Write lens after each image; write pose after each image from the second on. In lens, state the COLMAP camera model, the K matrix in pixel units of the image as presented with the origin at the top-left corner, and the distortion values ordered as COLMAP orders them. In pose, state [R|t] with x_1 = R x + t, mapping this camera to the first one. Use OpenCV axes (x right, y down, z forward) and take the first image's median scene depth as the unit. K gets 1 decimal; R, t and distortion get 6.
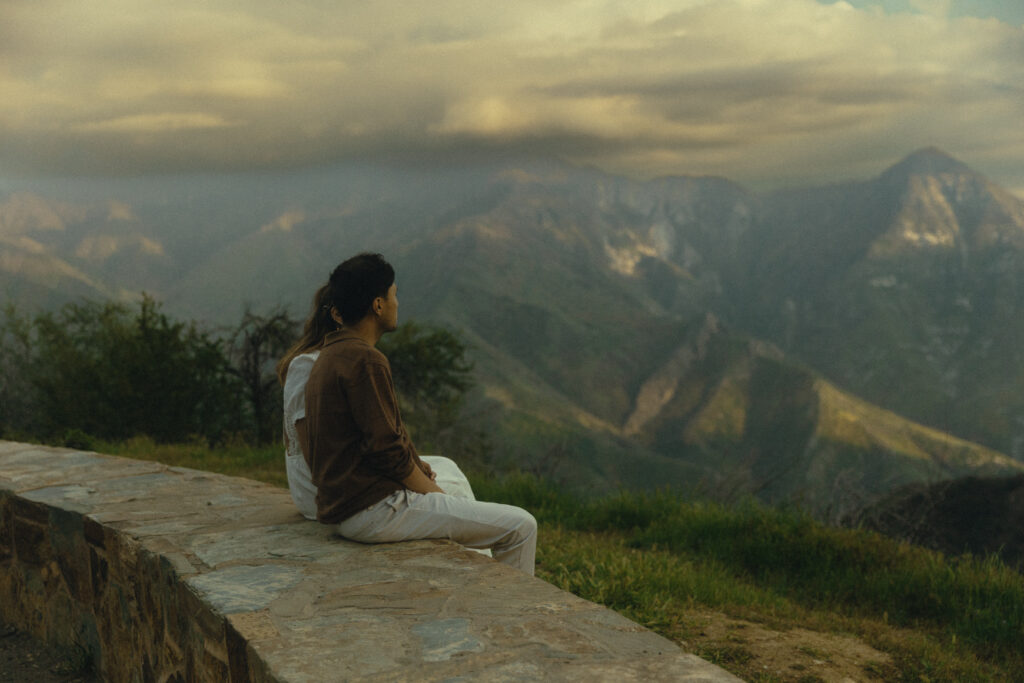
lens RADIAL K [[1306.9, 0, 524.8], [0, 1306.9, 342.6], [0, 0, 1]] dist [0.015748, 0.000000]
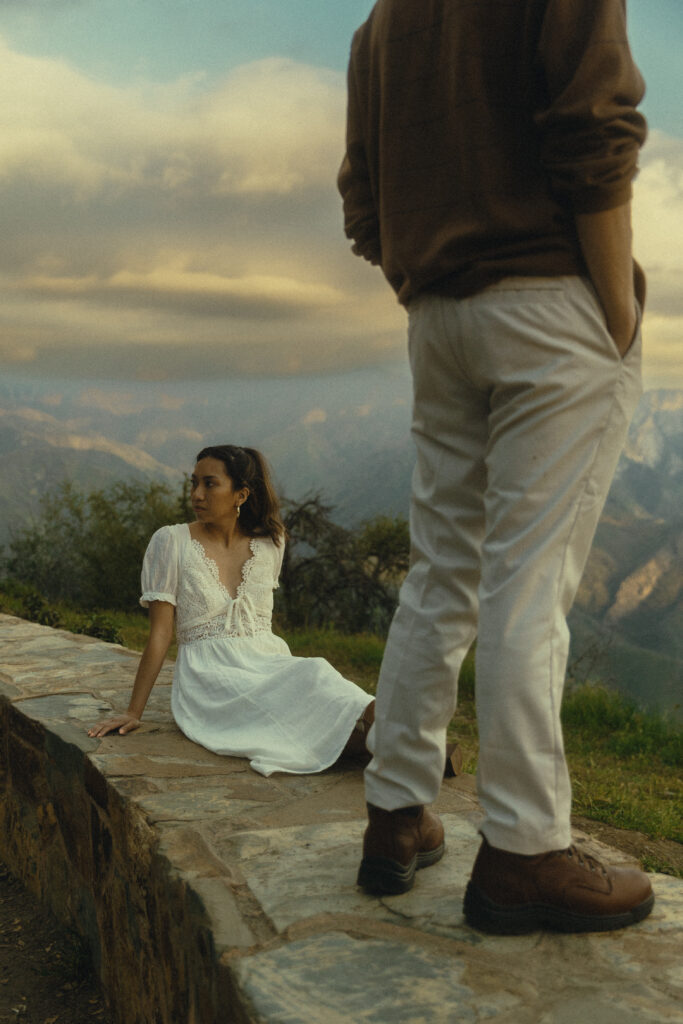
lens RADIAL K [[1095.8, 0, 313.8], [0, 1095.8, 585.4], [0, 0, 1]] dist [0.003896, 0.000000]
pose [[0.985173, 0.051638, -0.163608, -0.044190], [-0.043903, 0.997756, 0.050547, 0.002461], [0.165851, -0.042615, 0.985230, 0.157408]]
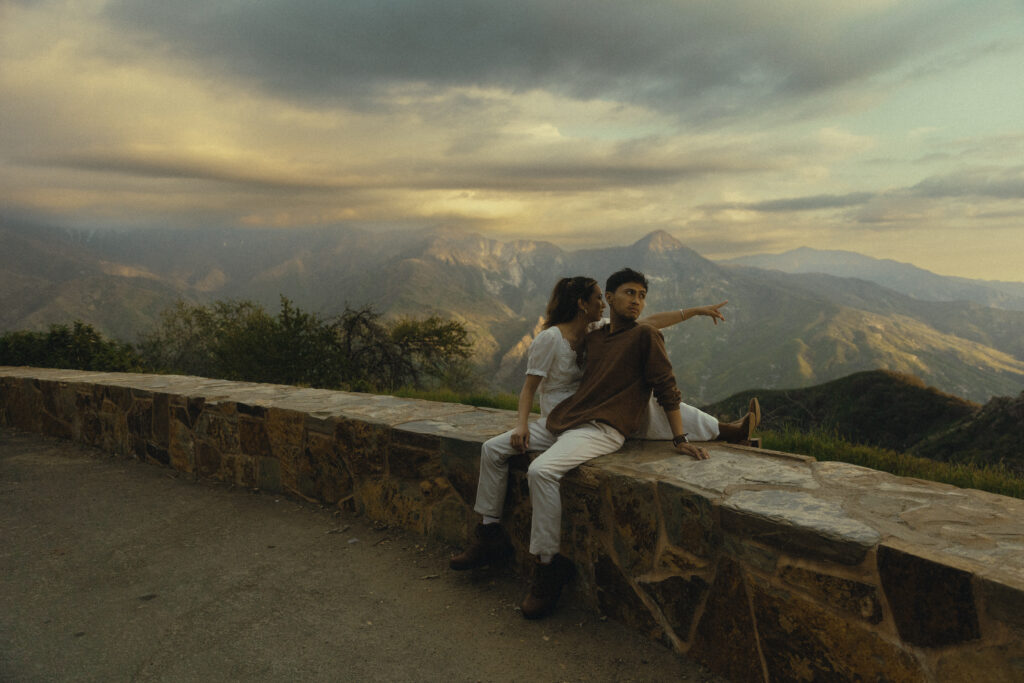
lens RADIAL K [[705.5, 0, 507.0], [0, 705.5, 344.0], [0, 0, 1]] dist [0.000685, 0.006801]
pose [[0.988715, 0.015219, 0.149031, -0.151077], [-0.017561, 0.999742, 0.014415, 0.005916], [-0.148774, -0.016870, 0.988727, 0.098648]]
